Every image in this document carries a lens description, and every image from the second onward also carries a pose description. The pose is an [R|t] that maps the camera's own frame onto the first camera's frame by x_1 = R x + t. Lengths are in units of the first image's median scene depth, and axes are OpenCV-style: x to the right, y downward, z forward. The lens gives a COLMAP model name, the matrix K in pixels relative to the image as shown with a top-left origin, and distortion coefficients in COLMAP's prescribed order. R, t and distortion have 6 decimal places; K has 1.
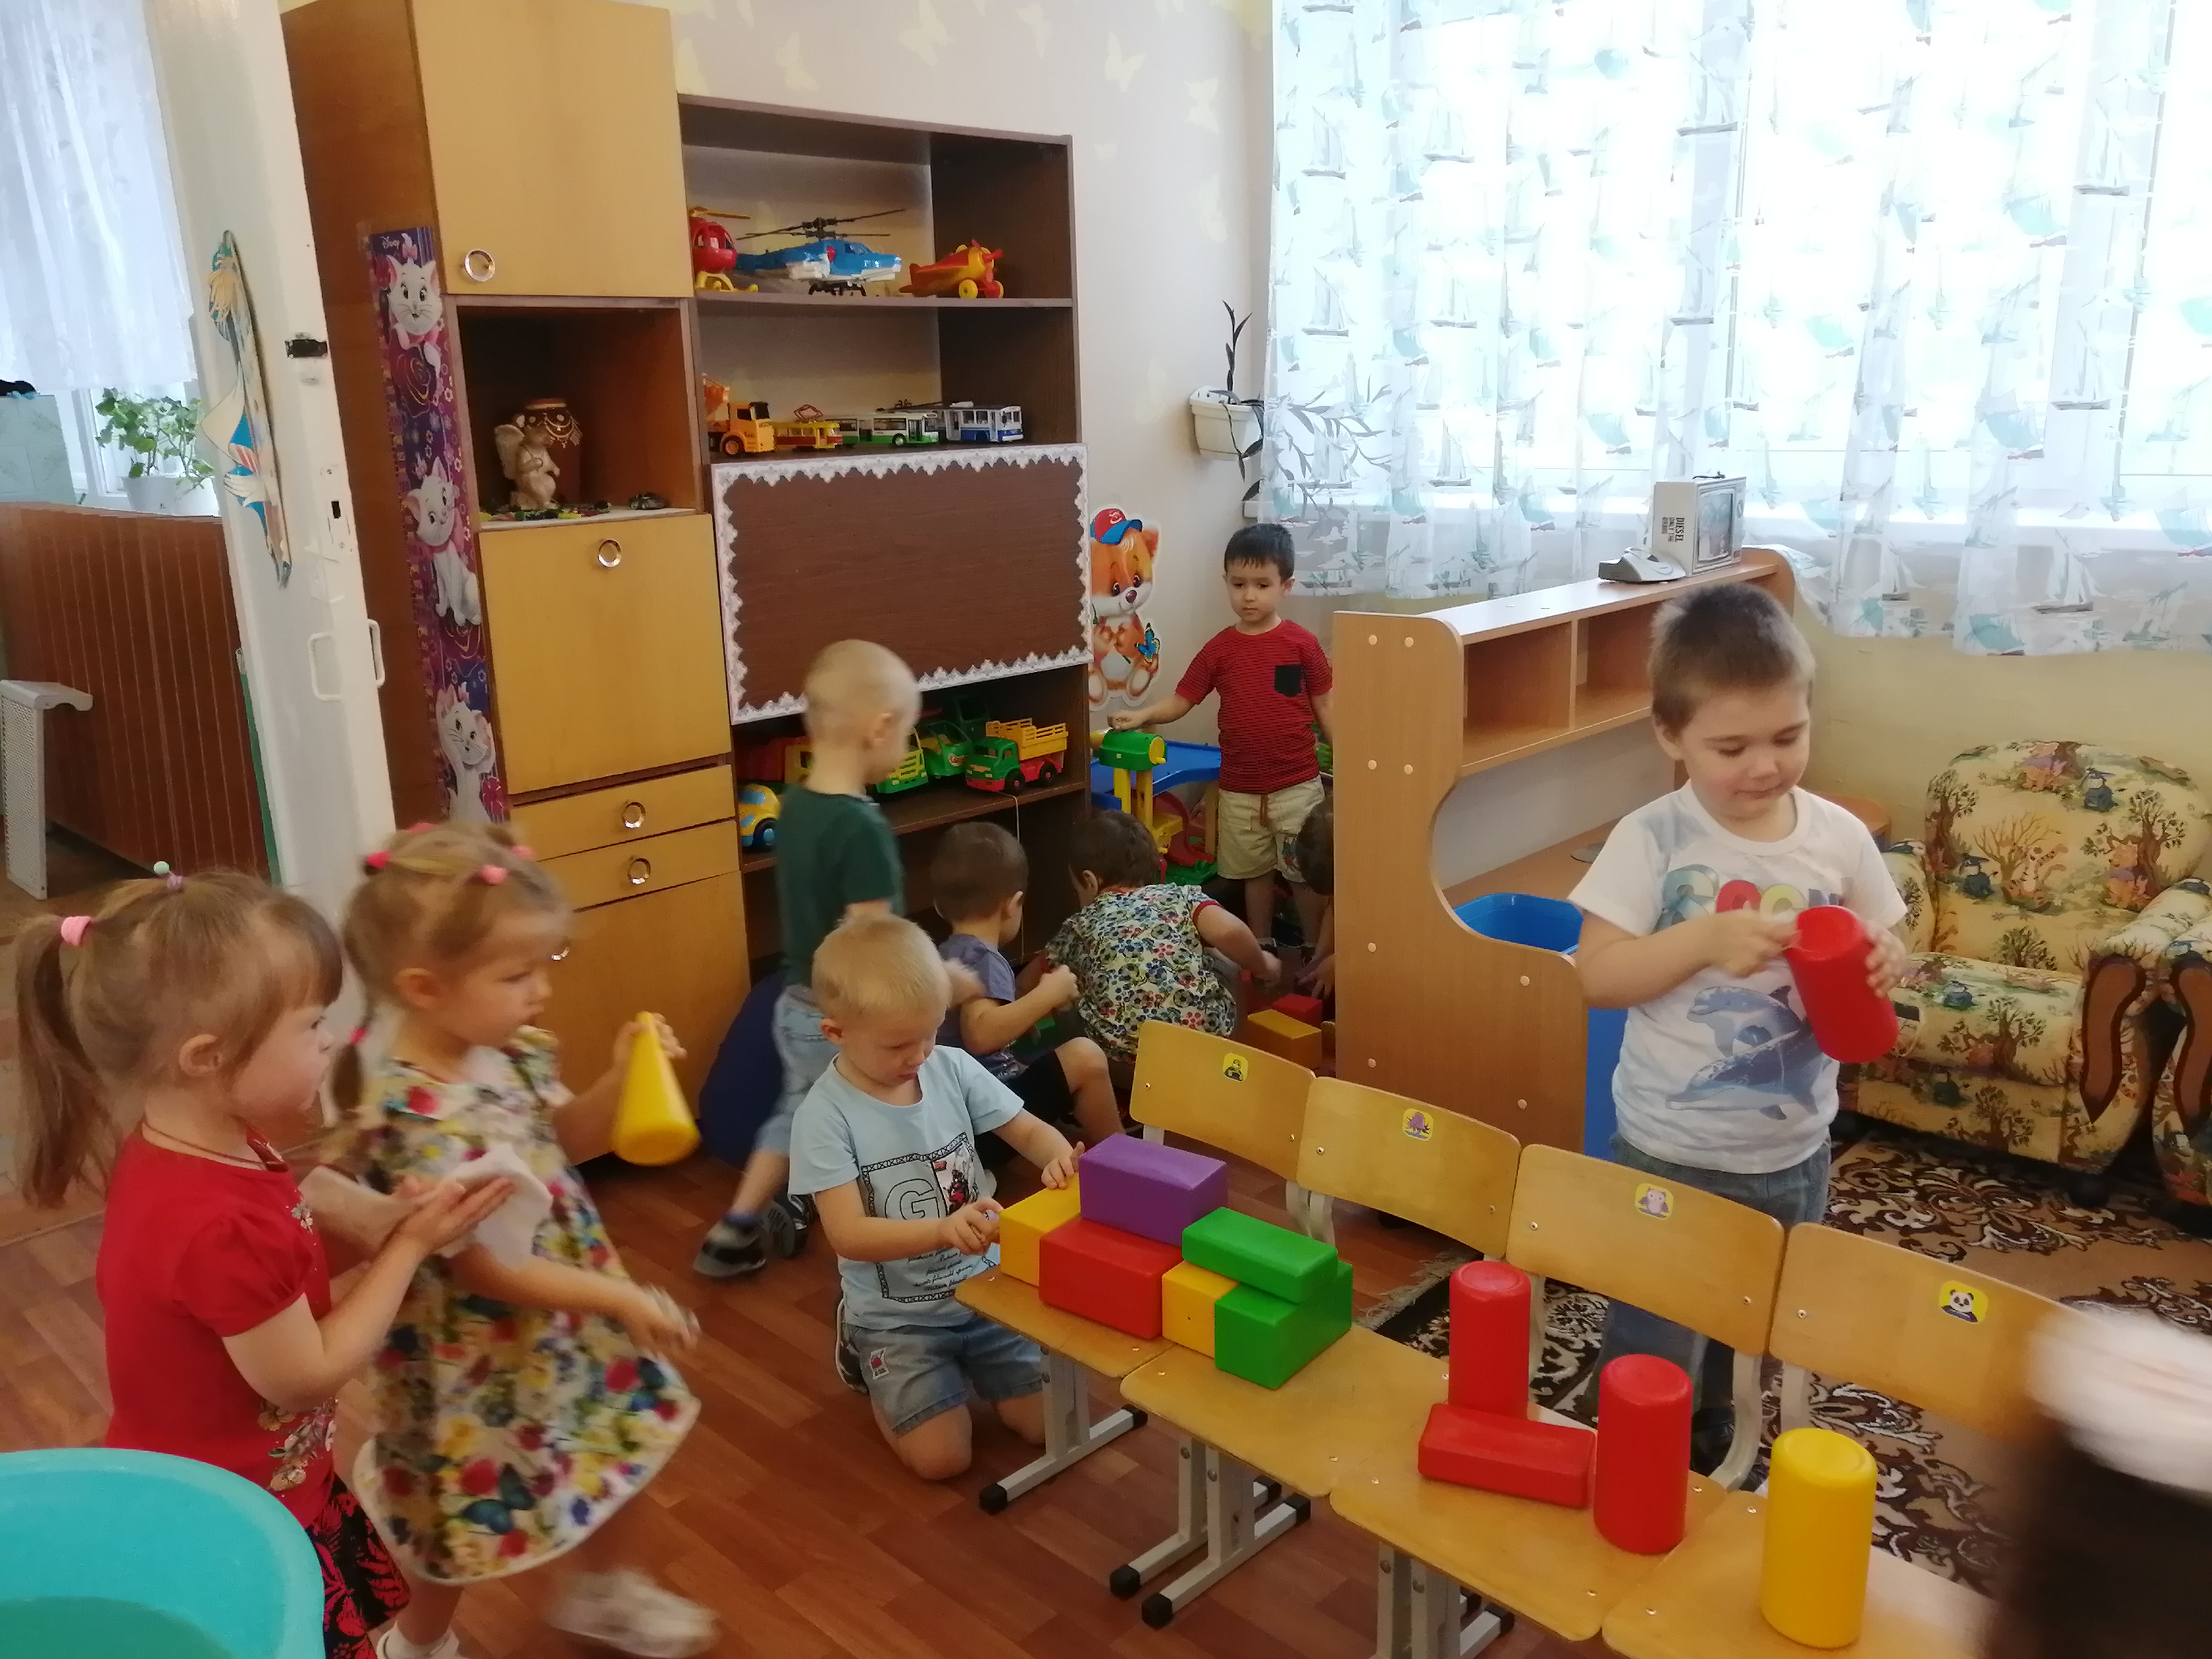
lens RADIAL K [[1718.4, 0, 1133.7], [0, 1718.4, 827.0], [0, 0, 1]] dist [-0.000239, 0.009691]
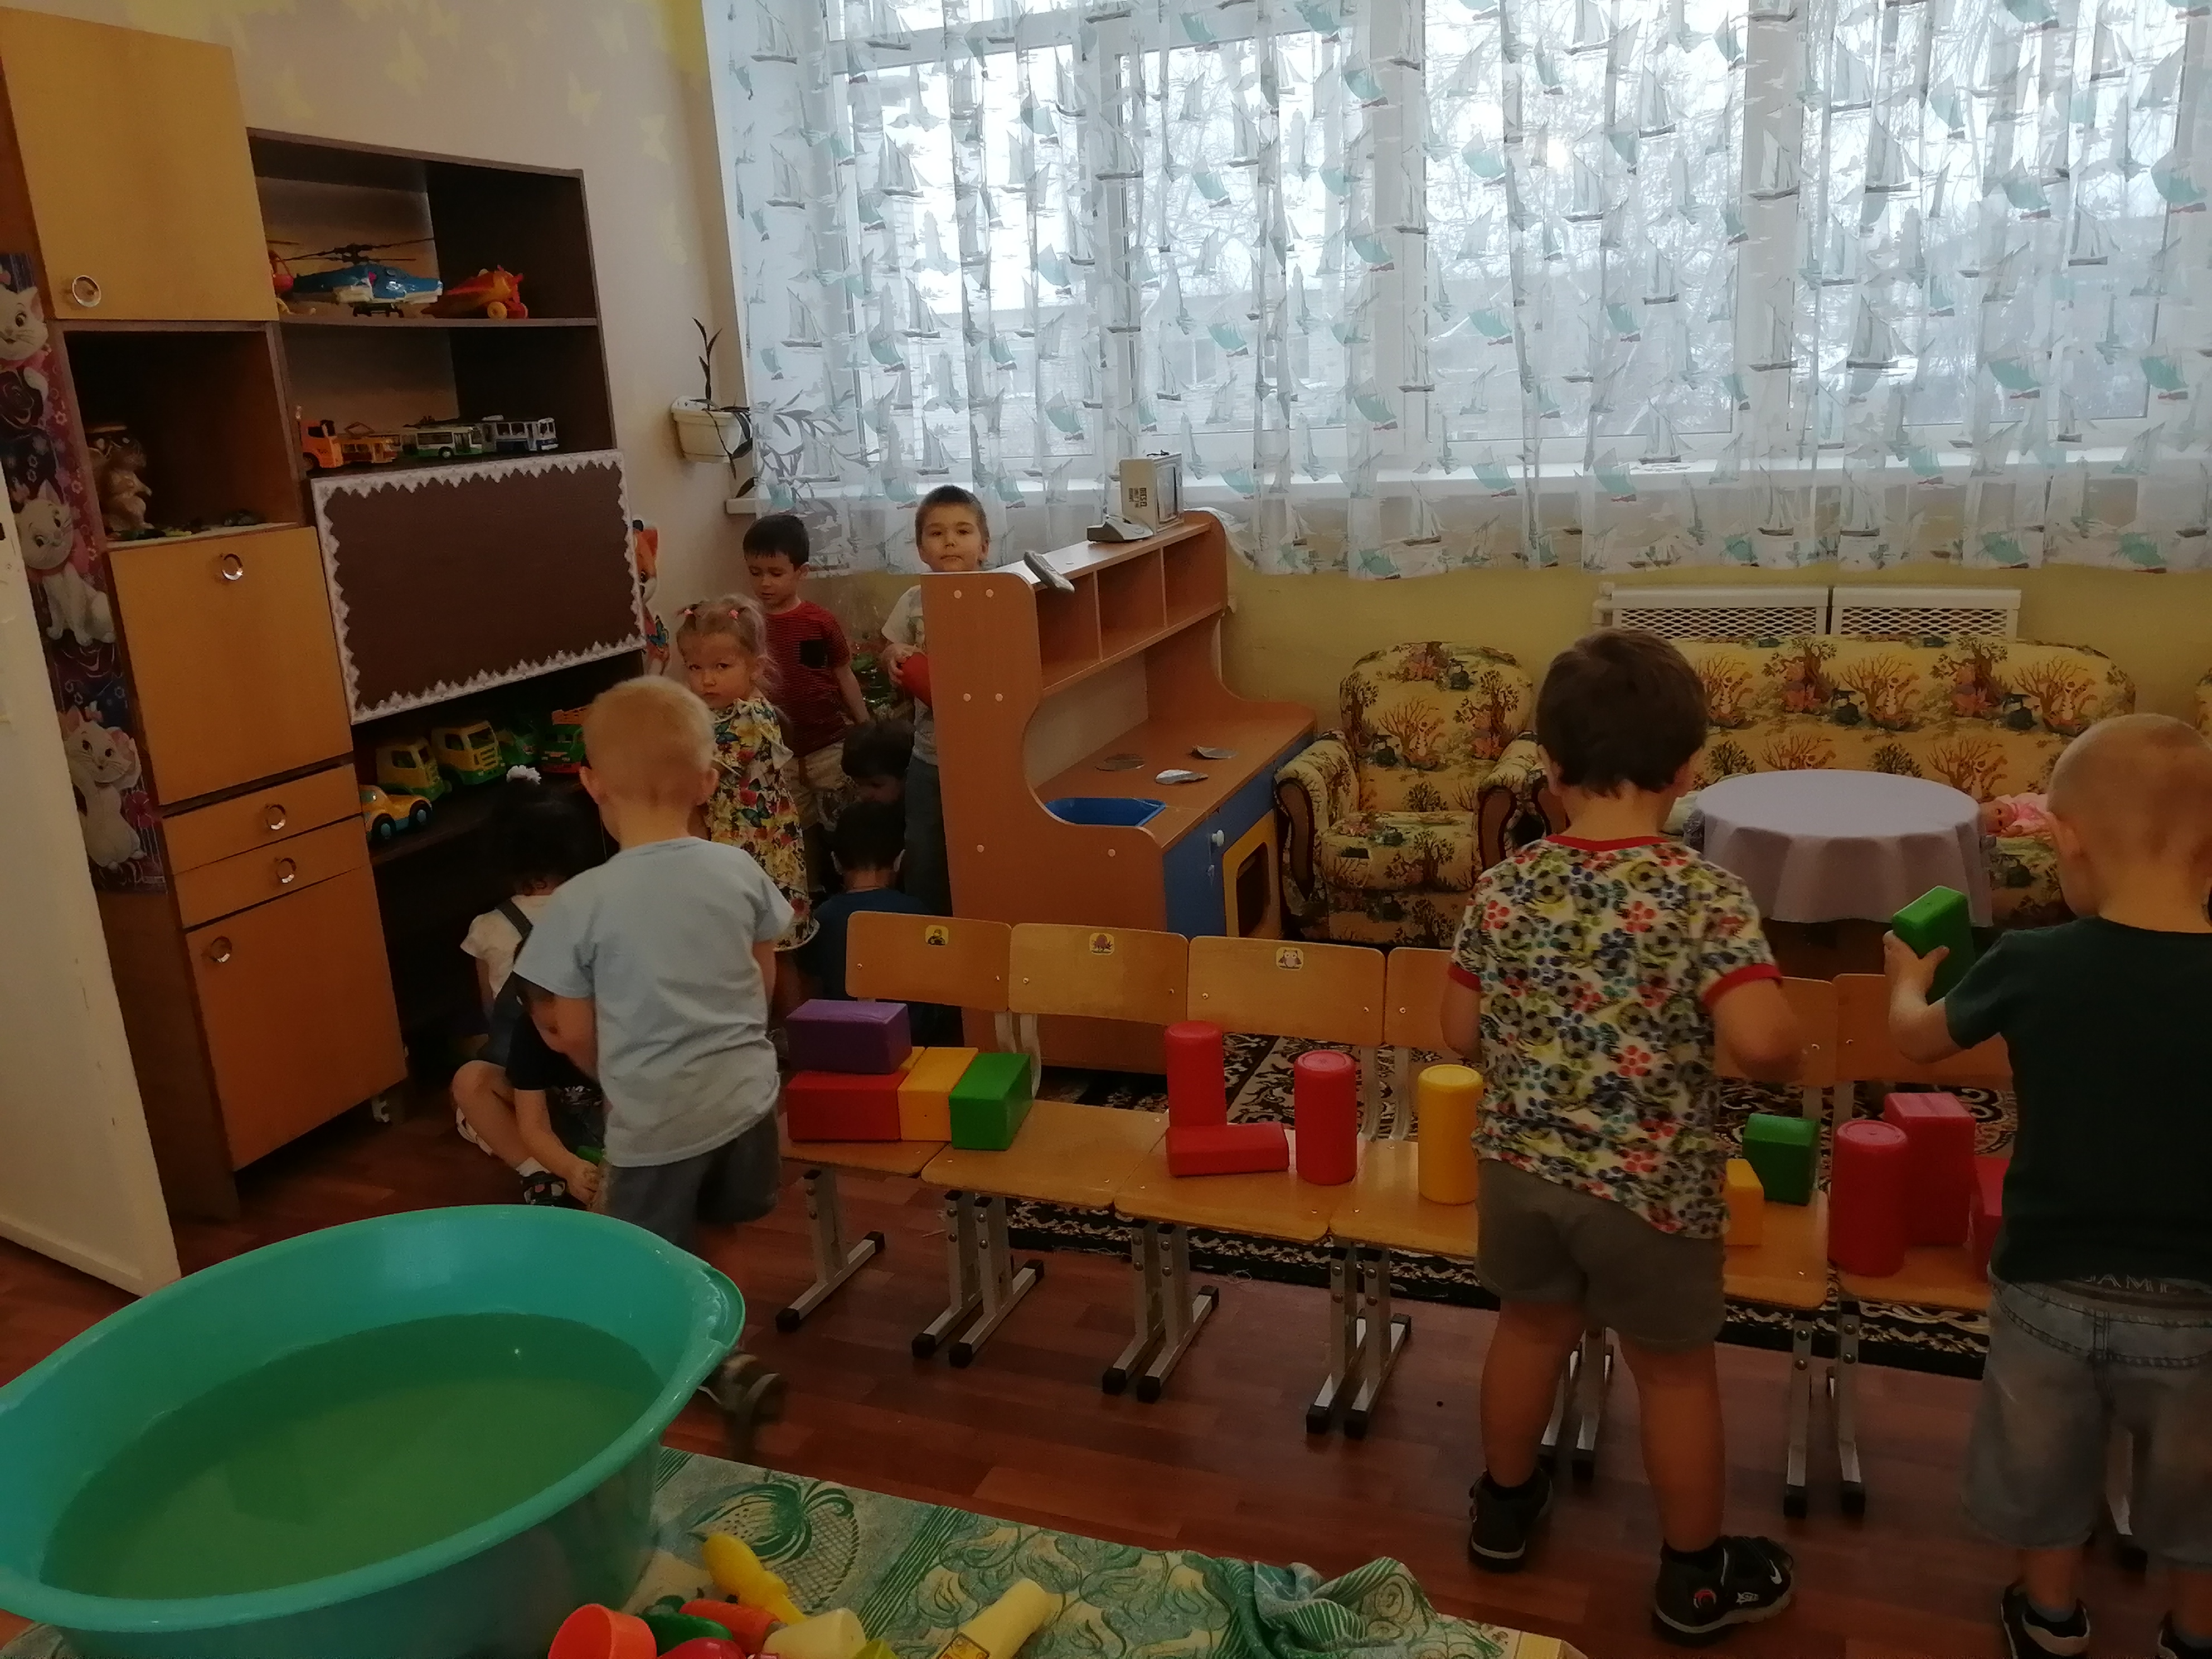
lens RADIAL K [[1709.5, 0, 1120.4], [0, 1709.5, 827.9], [0, 0, 1]] dist [-0.018619, 0.042723]
pose [[0.922549, -0.120229, 0.366672, -0.179019], [0.121587, 0.992390, 0.019482, 0.037551], [-0.366223, 0.026609, 0.930146, -0.135374]]
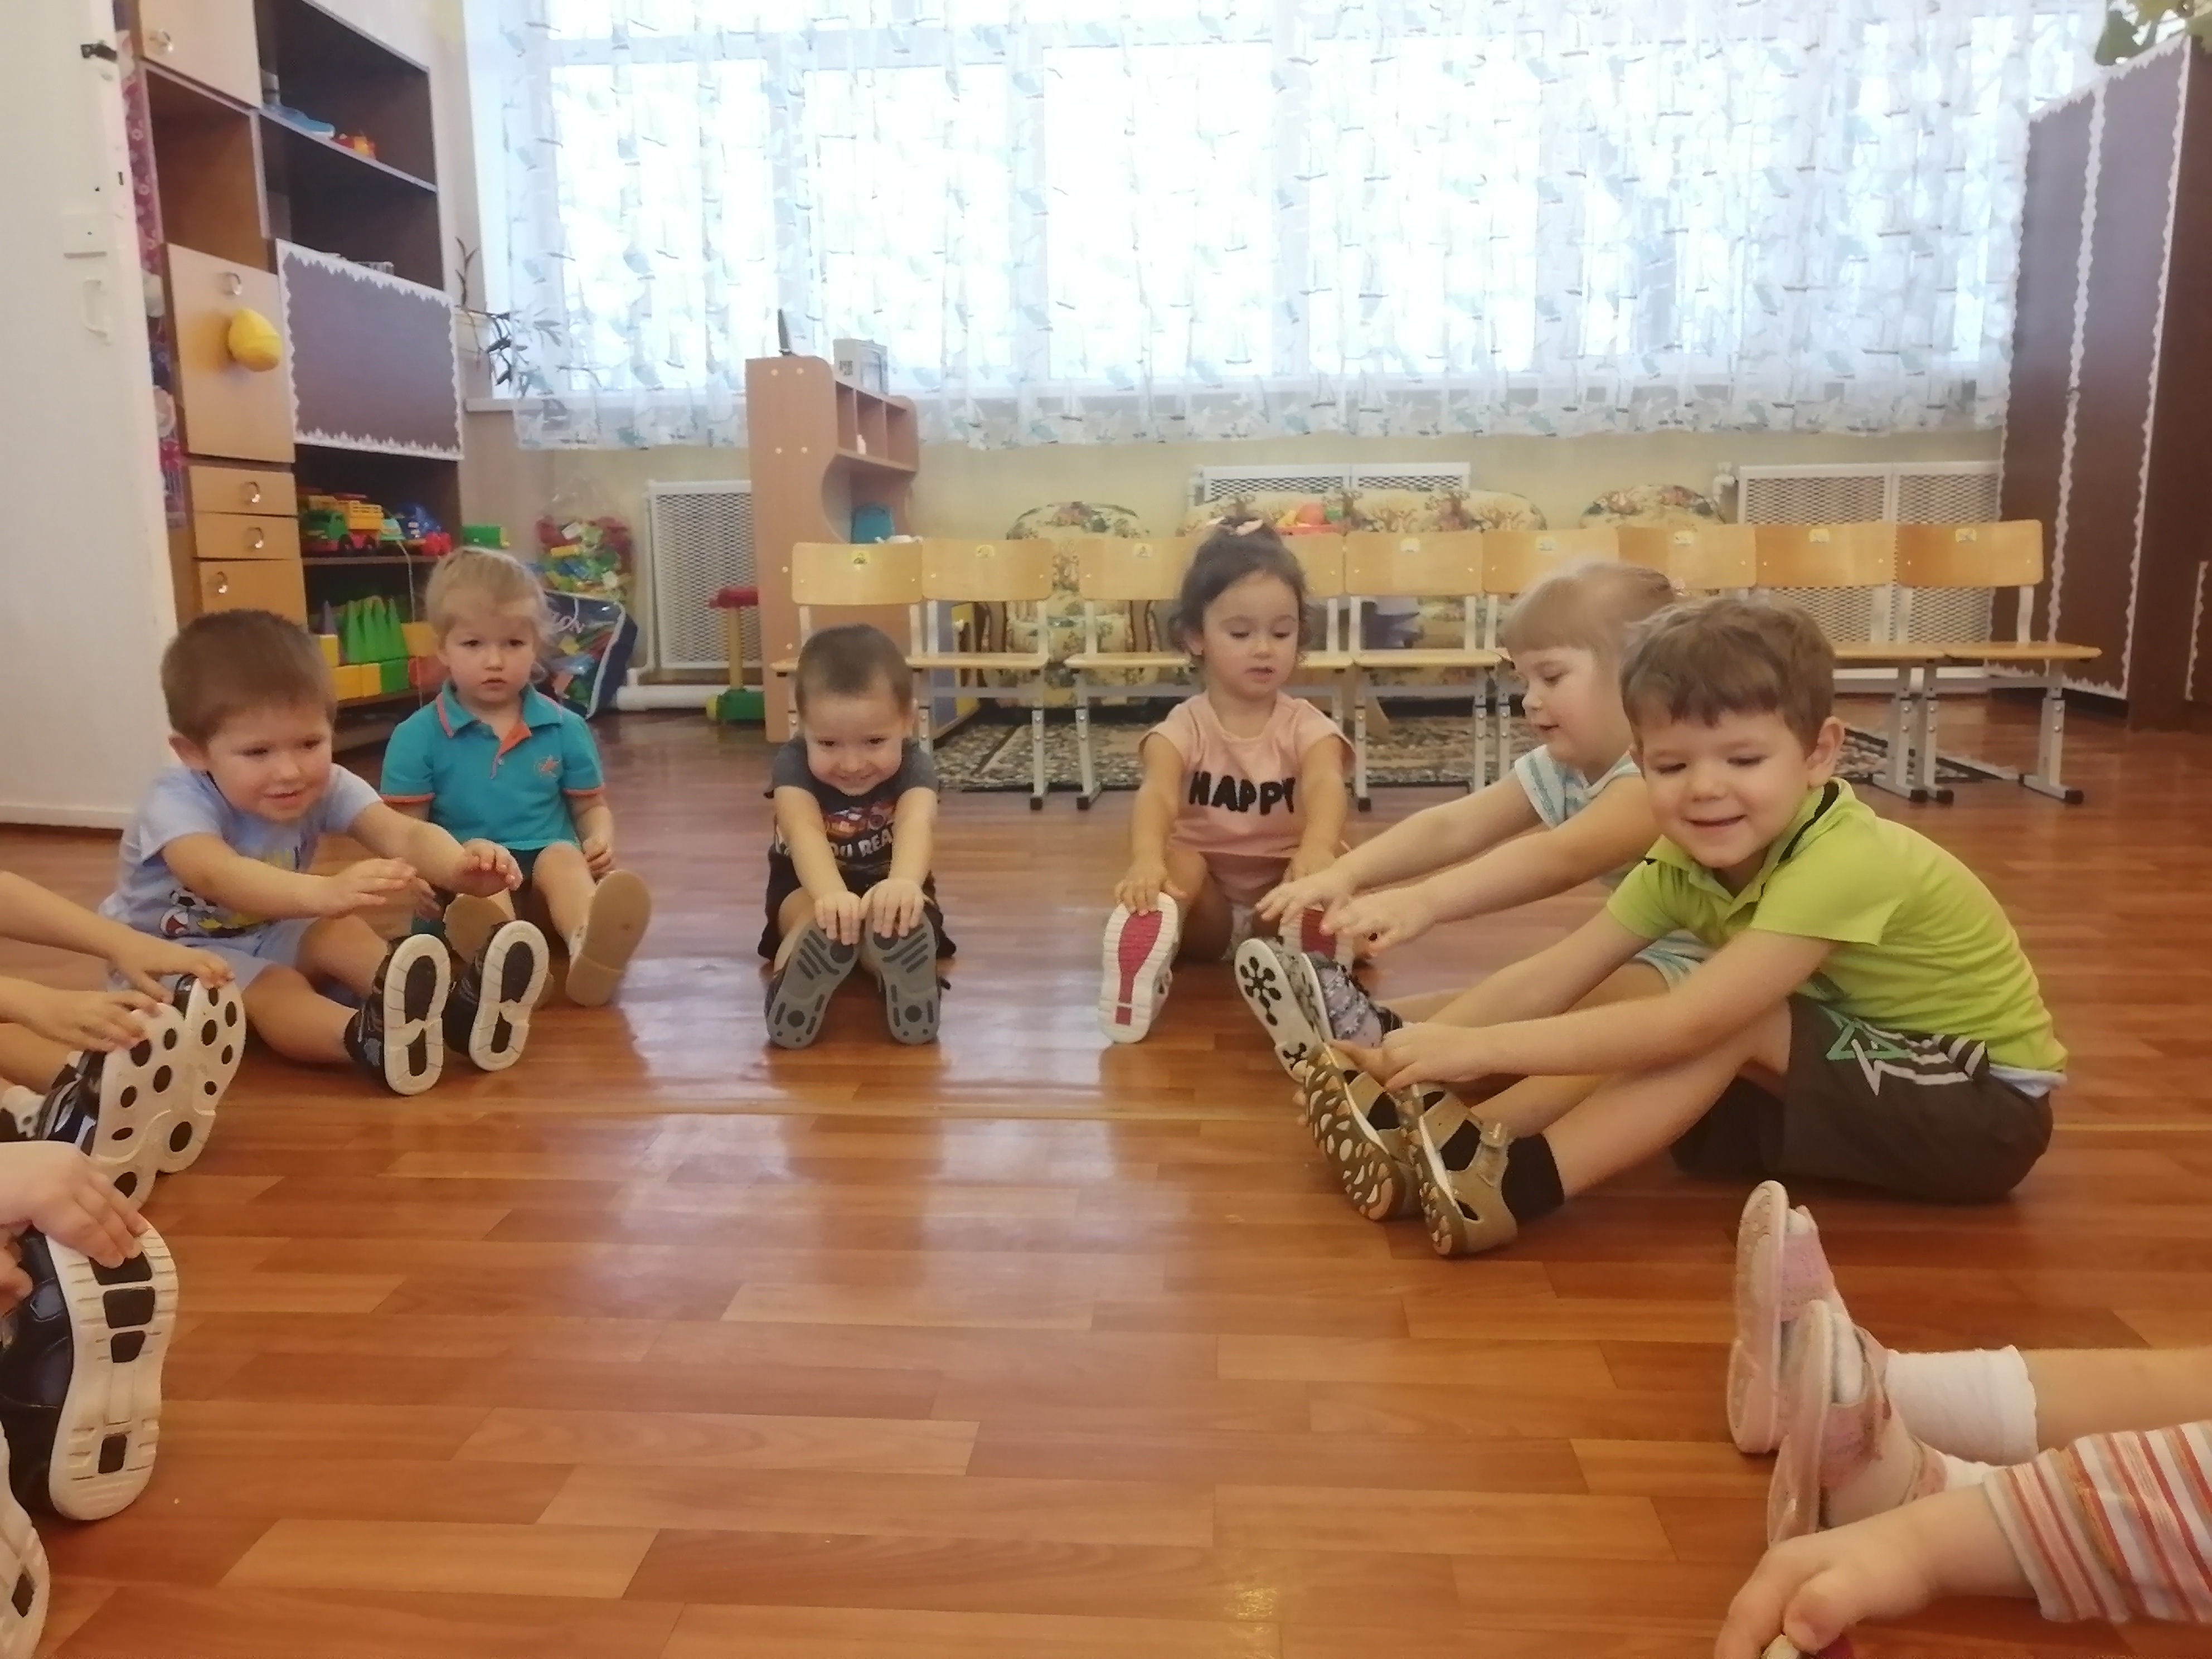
lens RADIAL K [[1719.0, 0, 1094.9], [0, 1719.0, 831.1], [0, 0, 1]] dist [-0.033328, 0.050885]
pose [[0.763583, -0.088551, 0.639609, -0.588278], [0.151111, 0.987551, -0.043679, 0.357060], [-0.627779, 0.130004, 0.767459, -0.315232]]
